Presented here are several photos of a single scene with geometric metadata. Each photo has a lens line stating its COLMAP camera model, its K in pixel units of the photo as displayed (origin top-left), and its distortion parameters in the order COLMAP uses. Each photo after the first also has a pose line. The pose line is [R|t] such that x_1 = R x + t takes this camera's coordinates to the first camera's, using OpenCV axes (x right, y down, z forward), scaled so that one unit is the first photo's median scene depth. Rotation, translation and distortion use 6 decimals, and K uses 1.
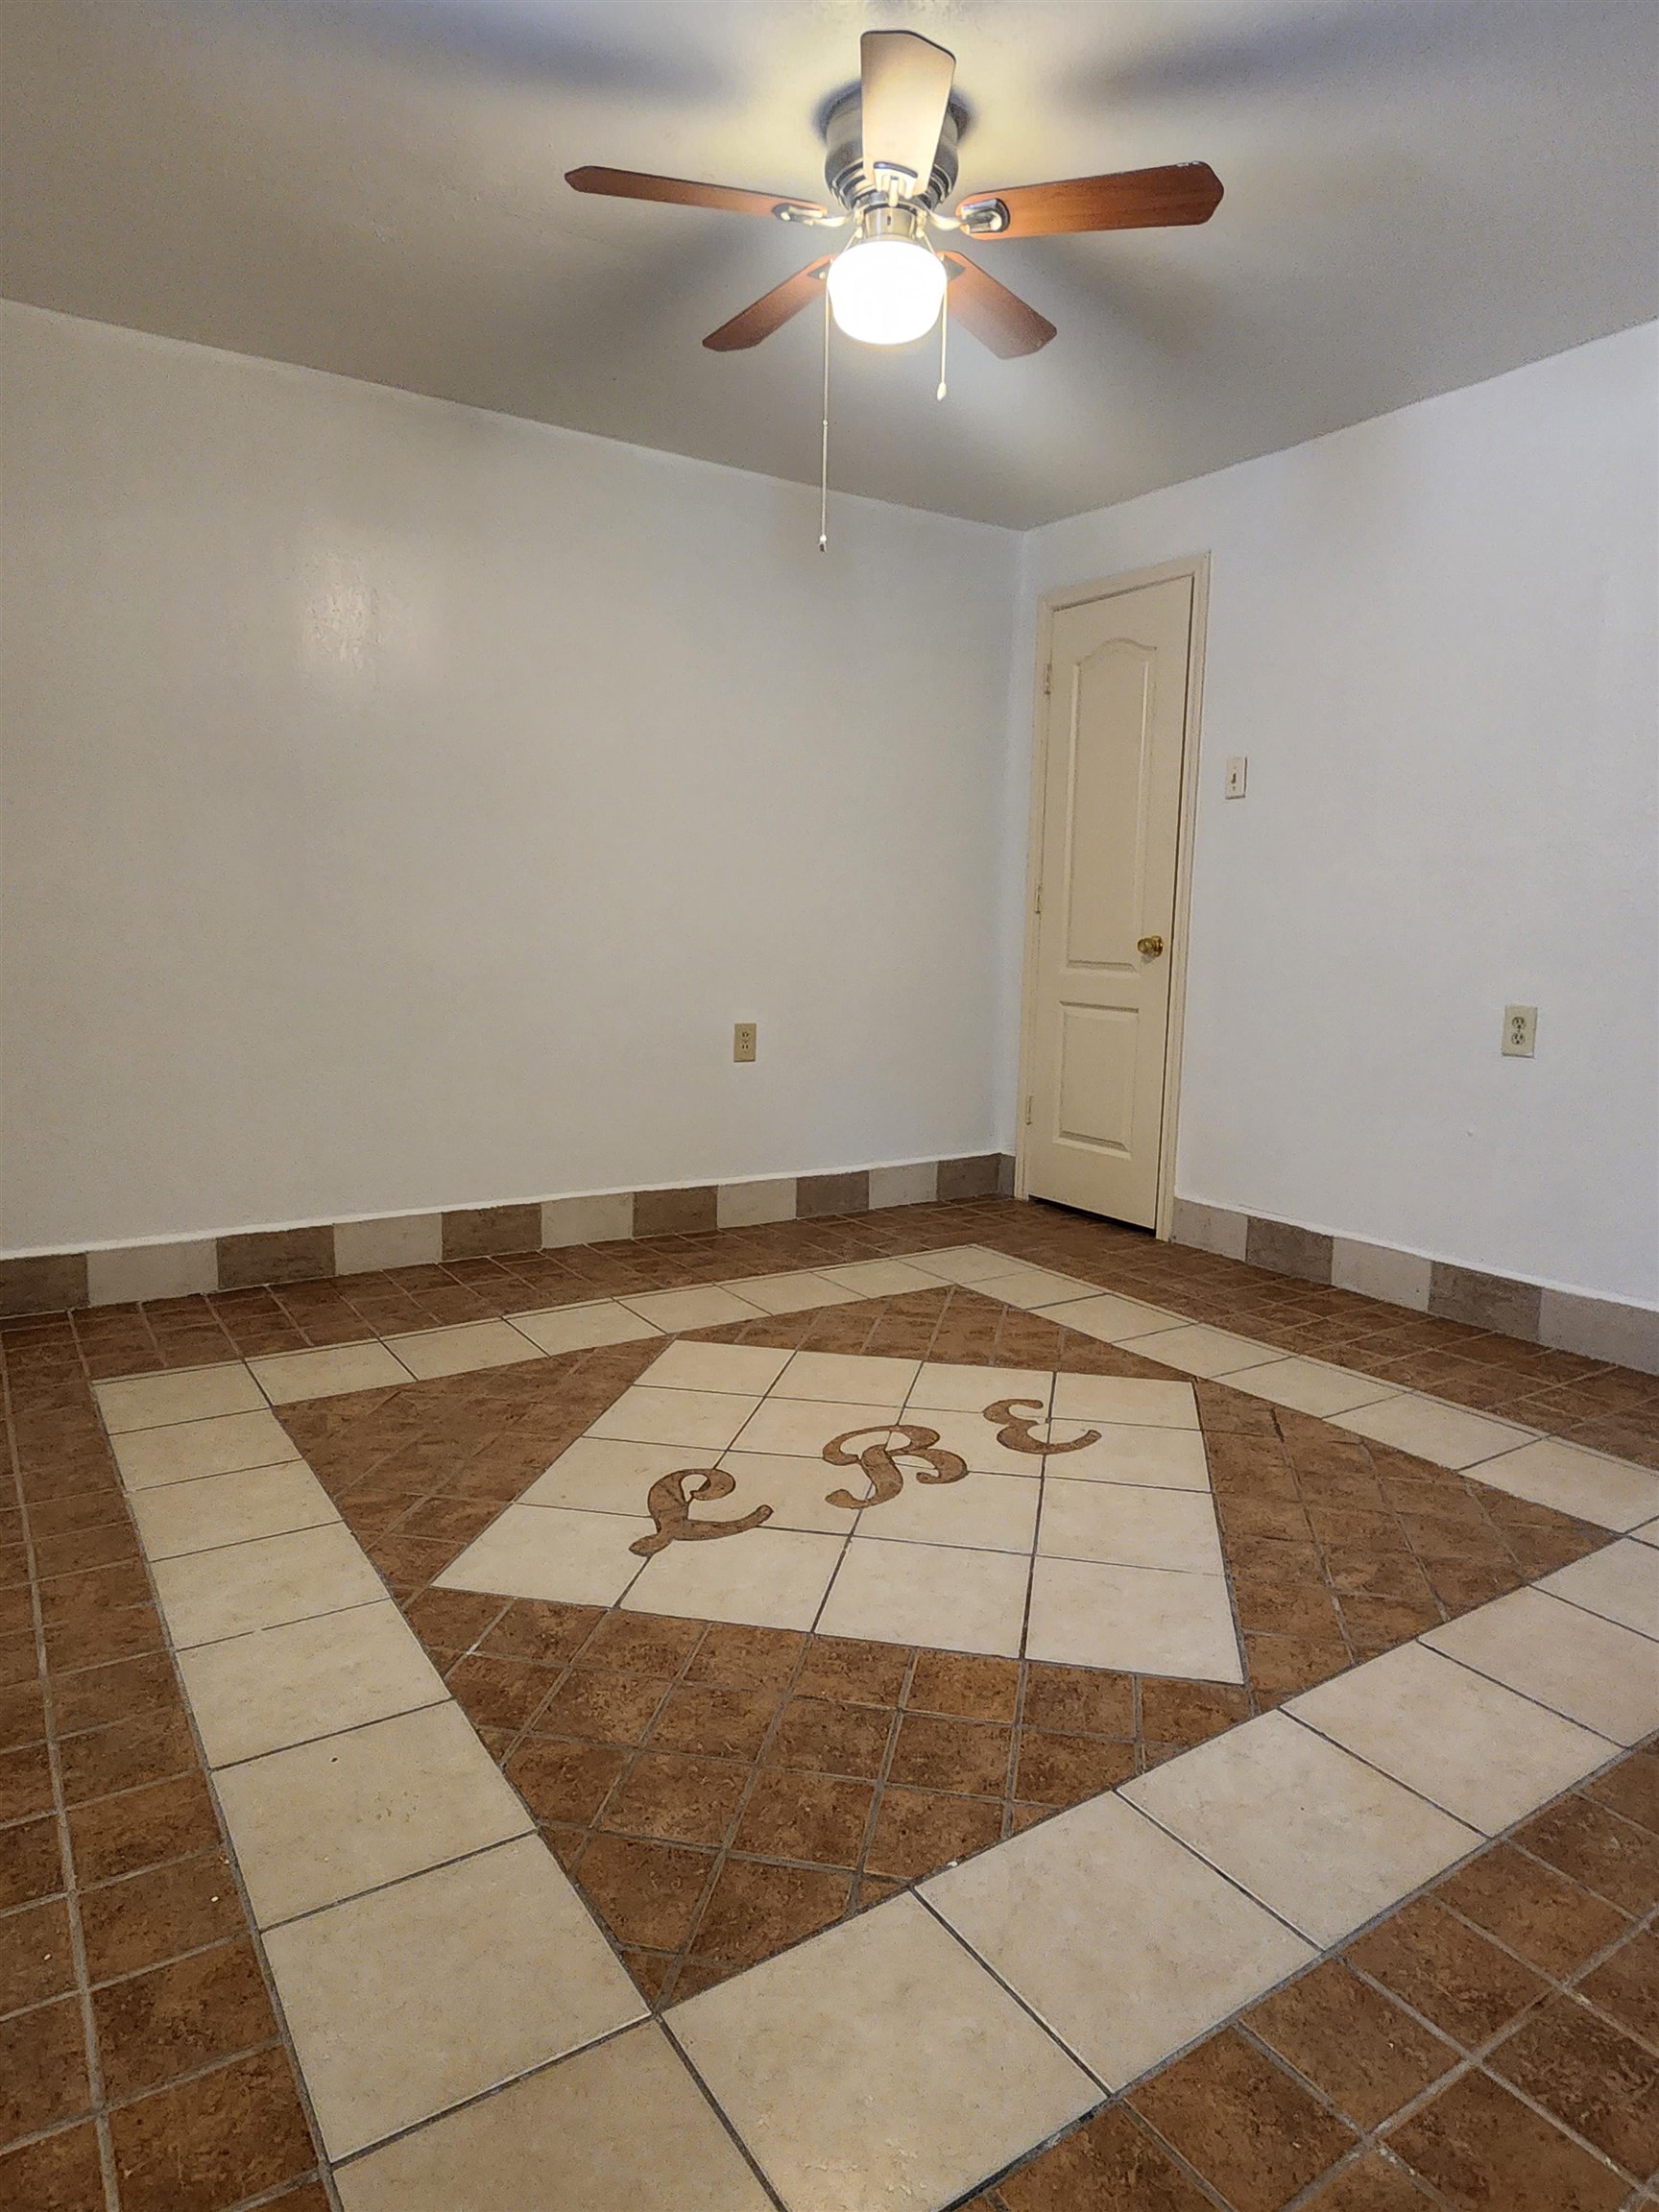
lens RADIAL K [[1354.7, 0, 829.5], [0, 1354.7, 1106.0], [0, 0, 1]] dist [0.001552, -0.002094]
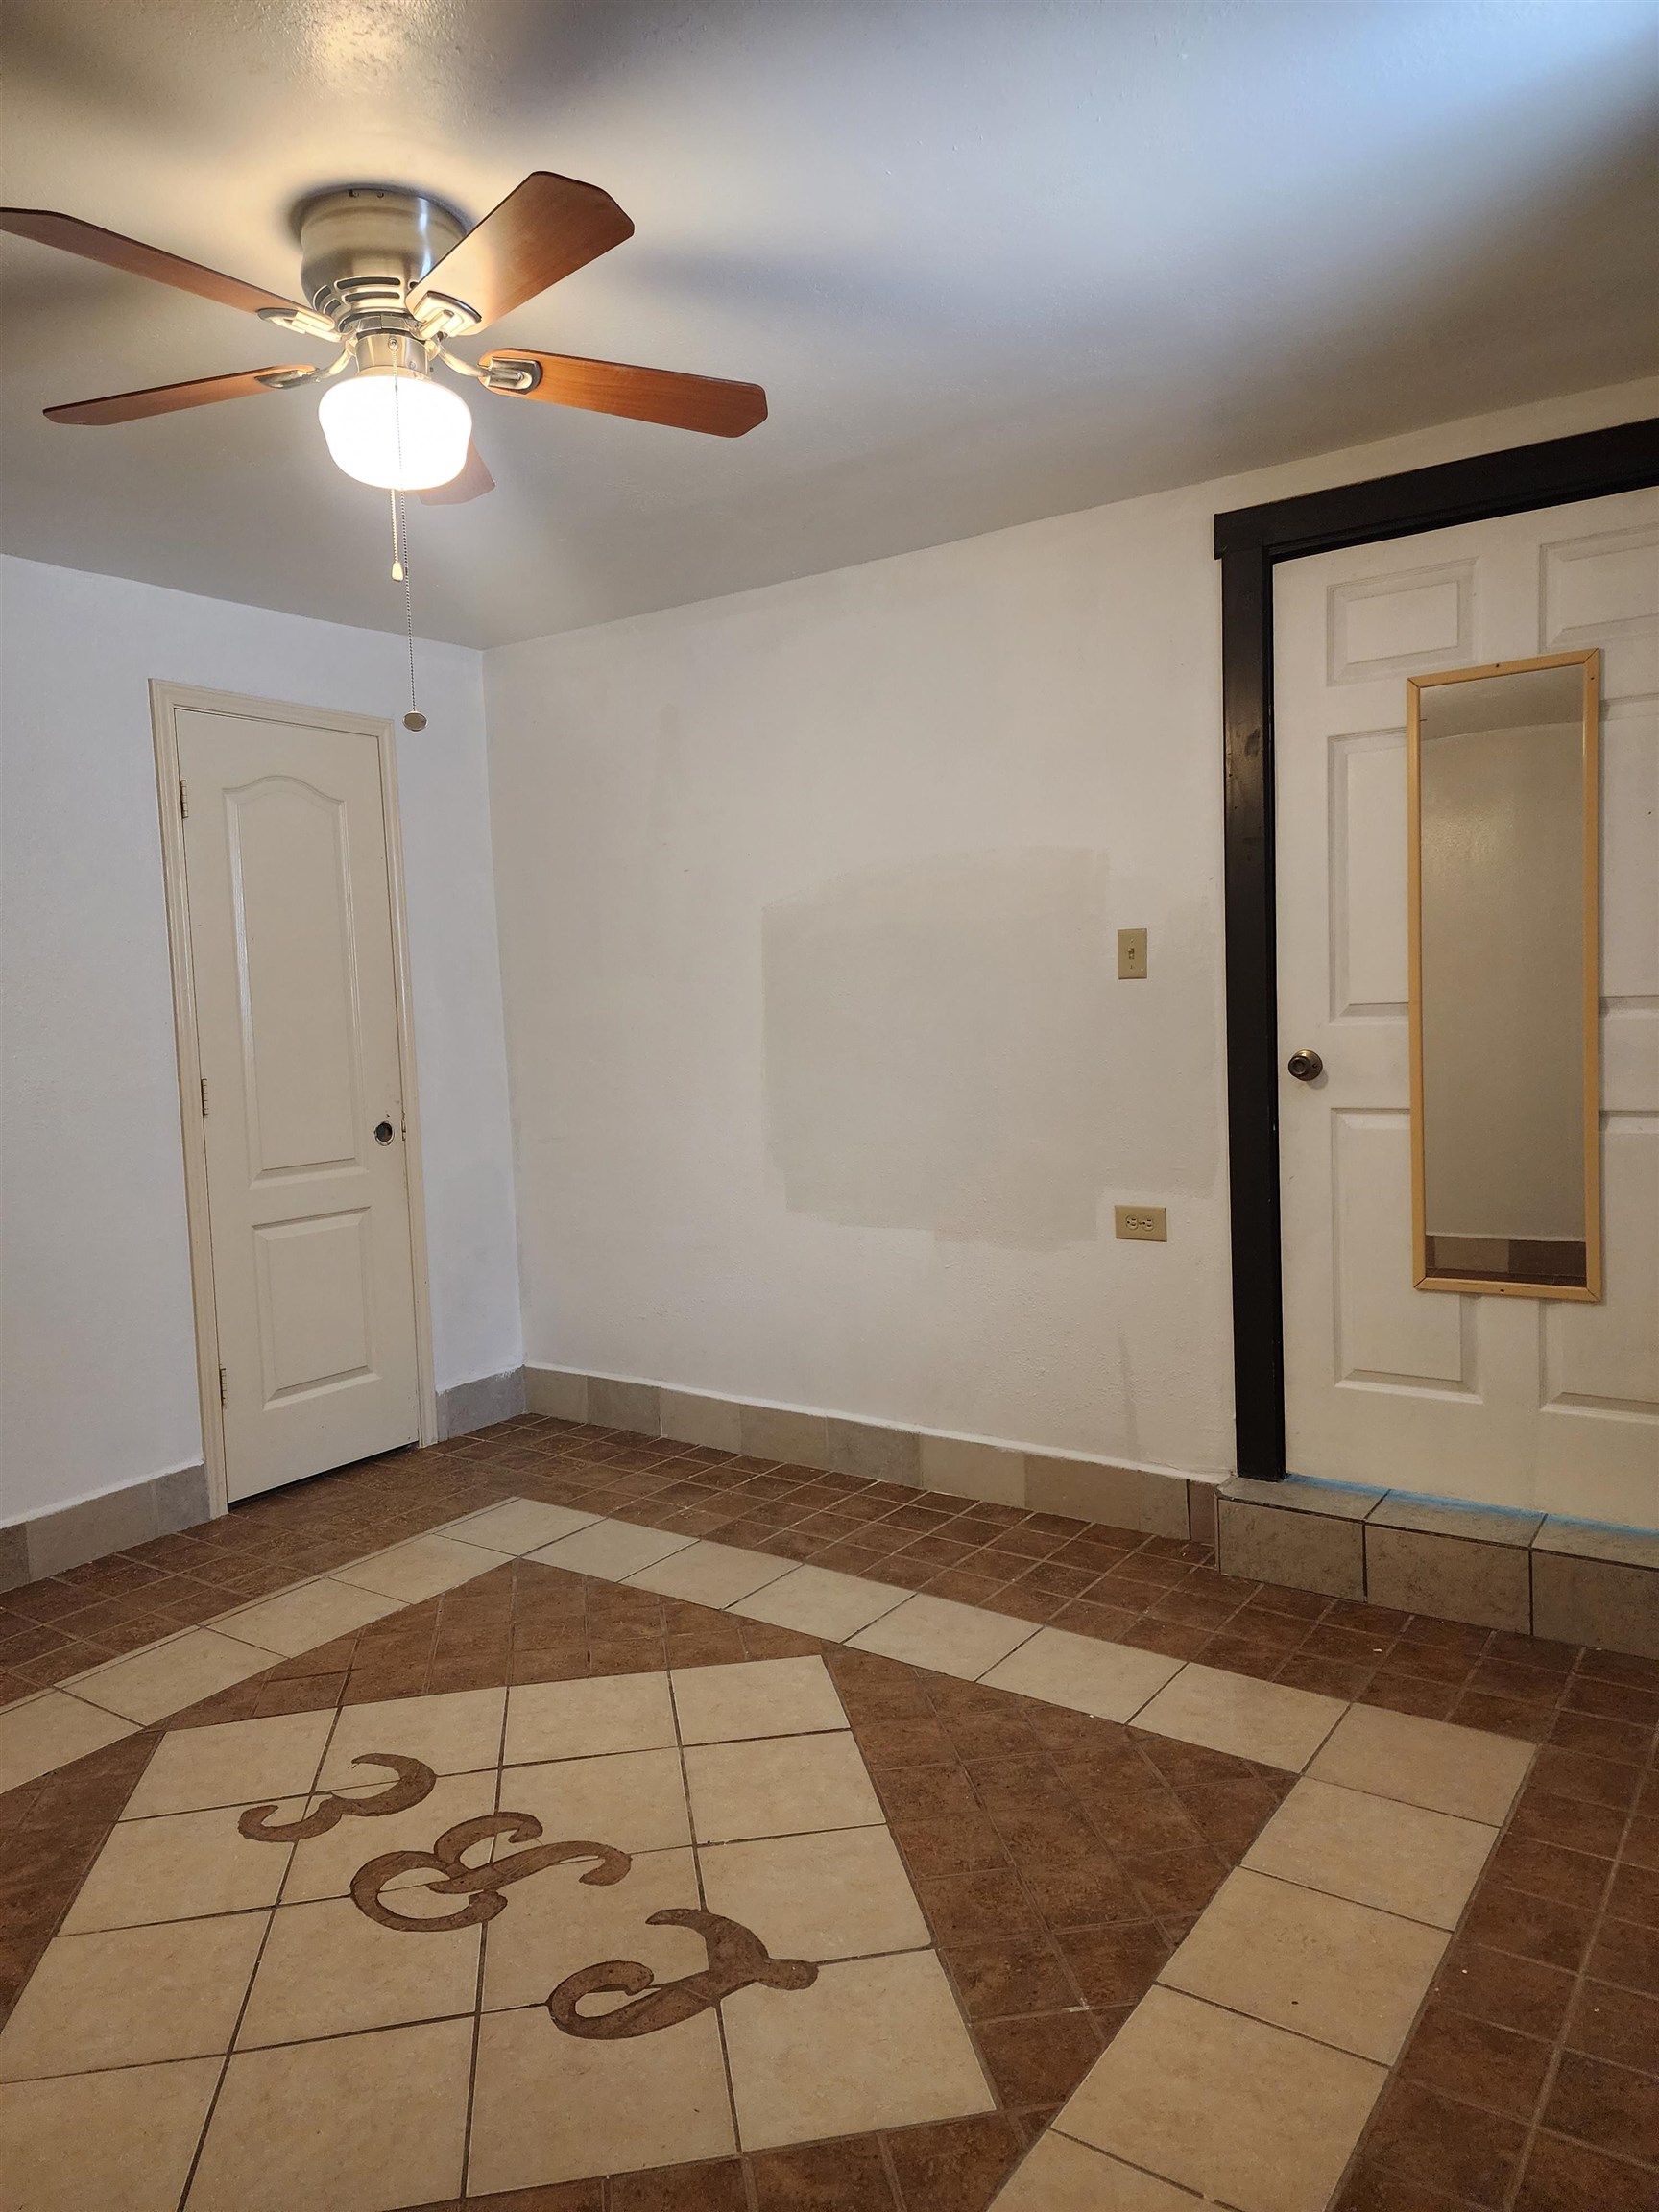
lens RADIAL K [[1478.0, 0, 829.5], [0, 1478.0, 1106.0], [0, 0, 1]] dist [0.056787, -0.052634]
pose [[-0.372315, -0.068992, 0.925539, -0.839147], [0.167044, 0.975967, 0.139948, -0.270302], [-0.912950, 0.206710, -0.351842, 1.070835]]
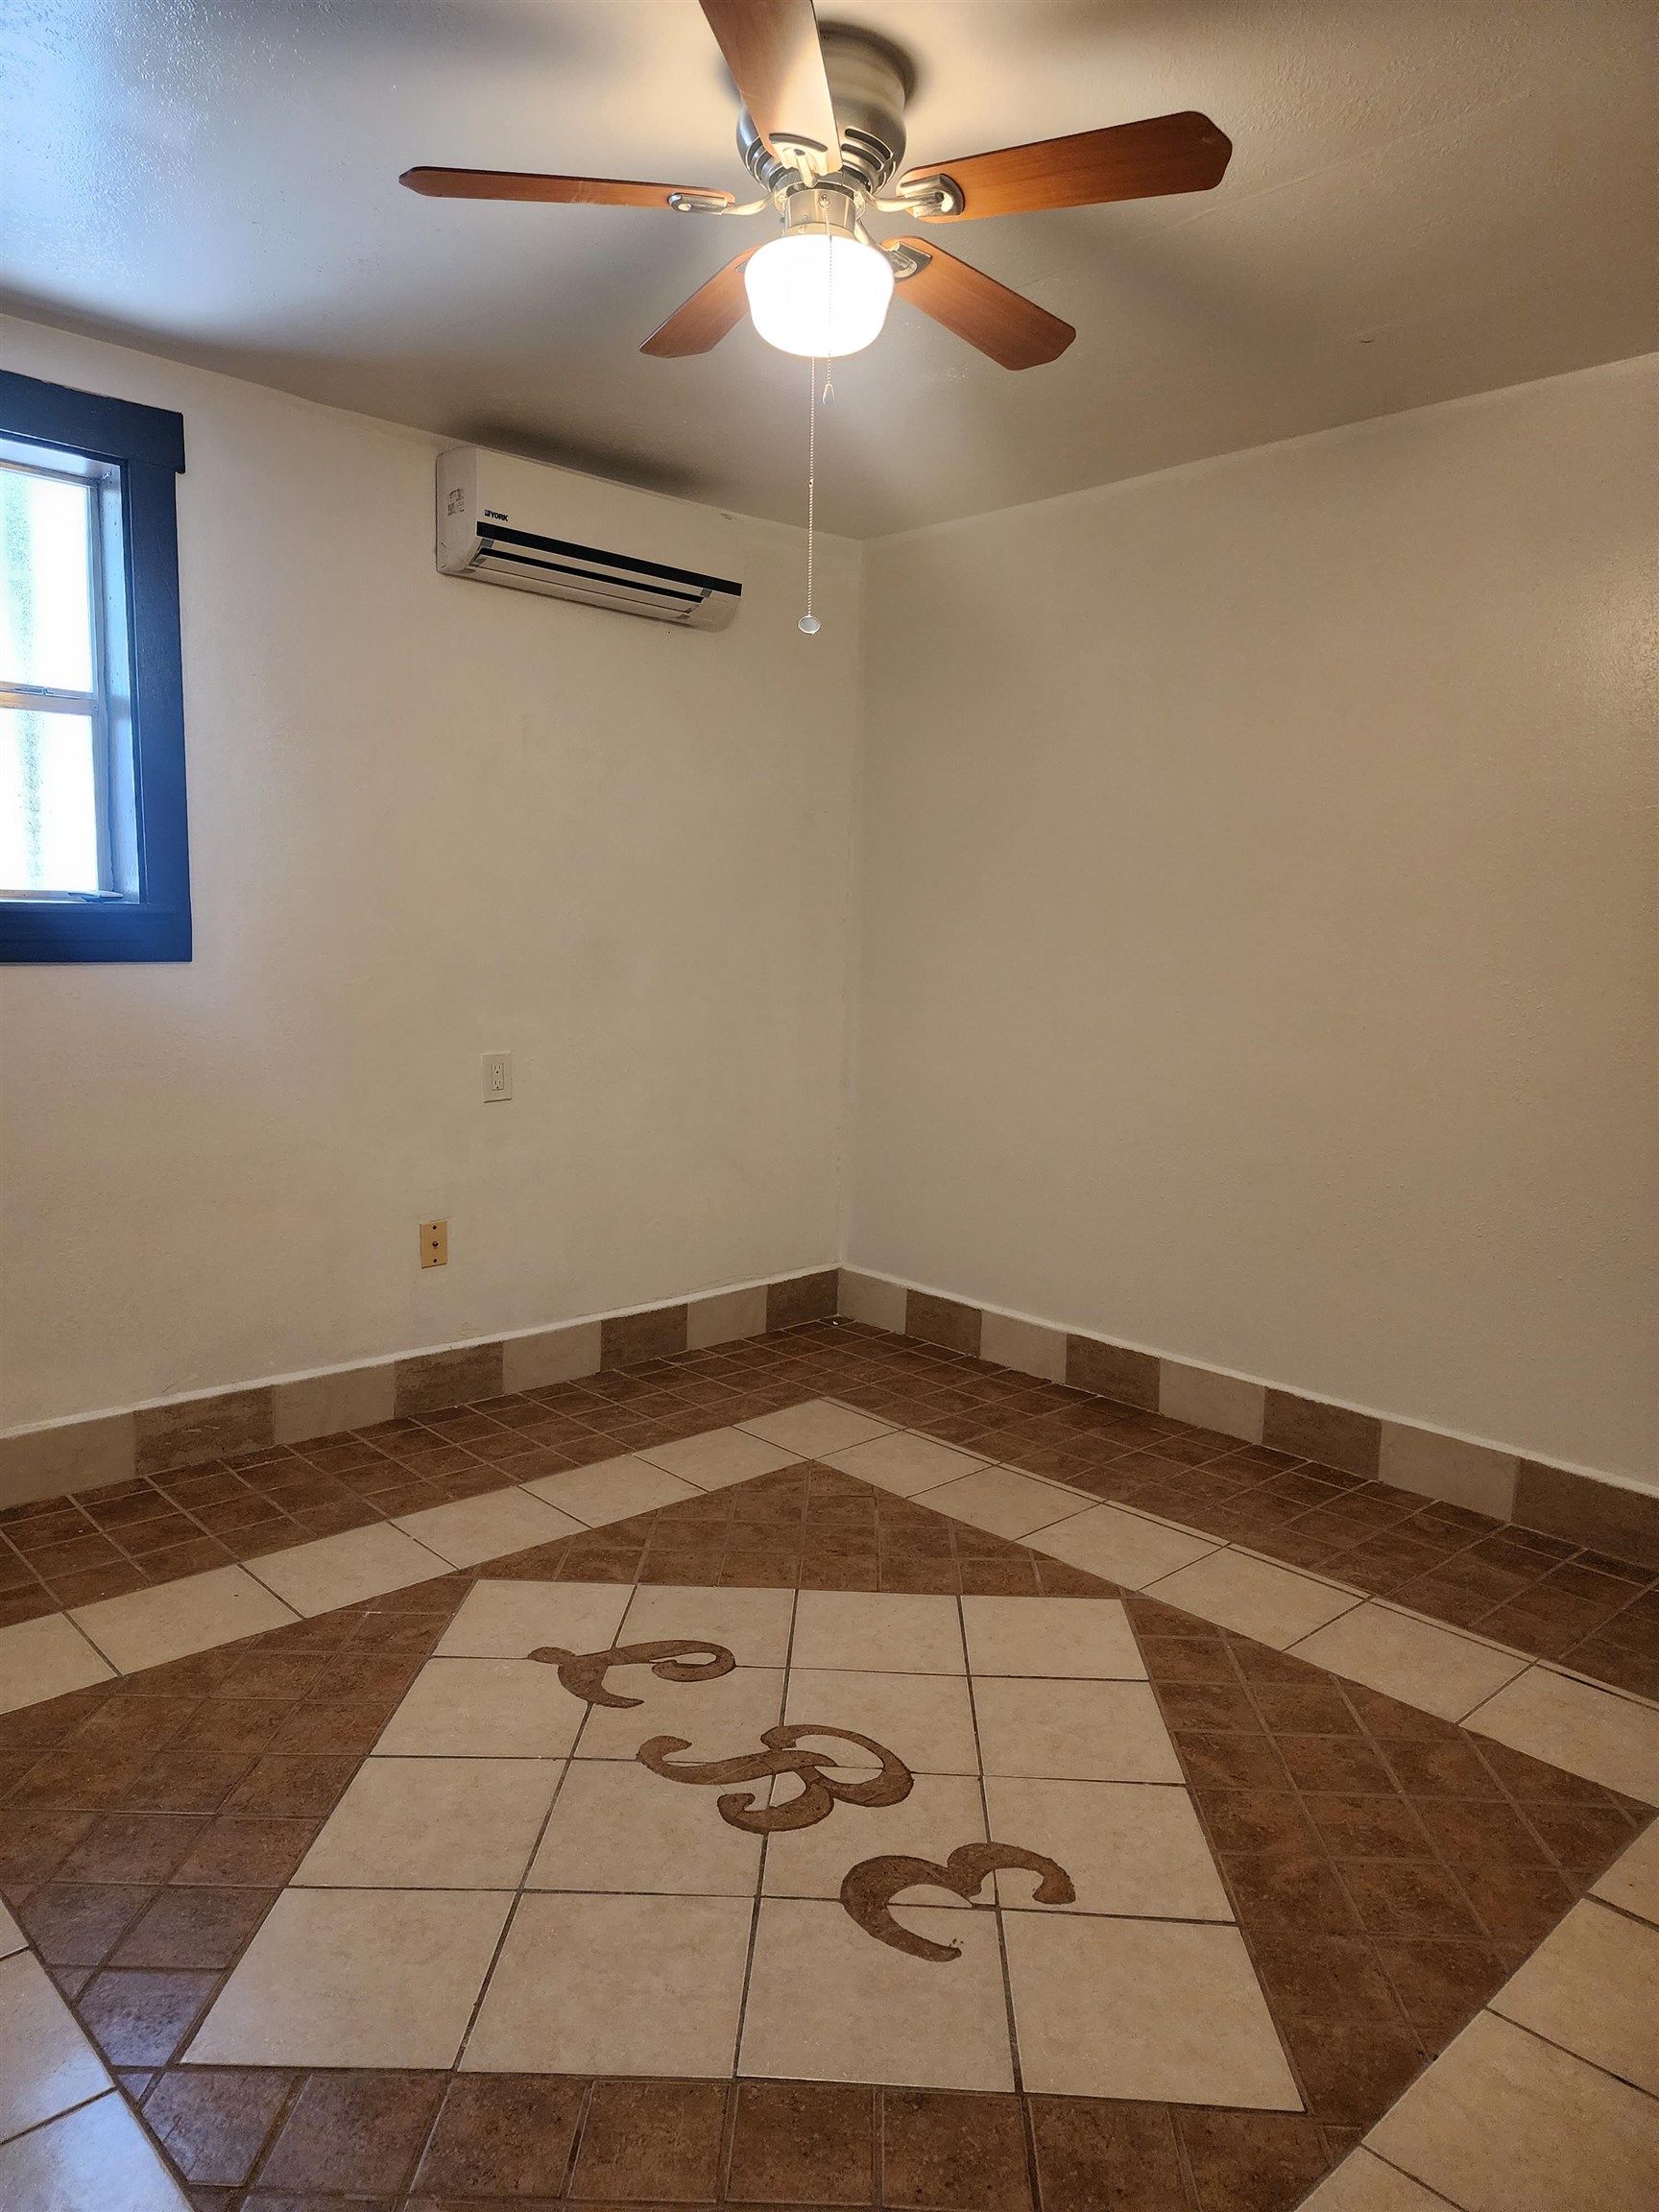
lens RADIAL K [[1478.0, 0, 829.5], [0, 1478.0, 1106.0], [0, 0, 1]] dist [0.056787, -0.052634]
pose [[0.174843, 0.106863, -0.978780, 0.874161], [-0.168310, 0.982704, 0.077226, -0.188385], [0.970104, 0.151236, 0.189806, 0.838683]]
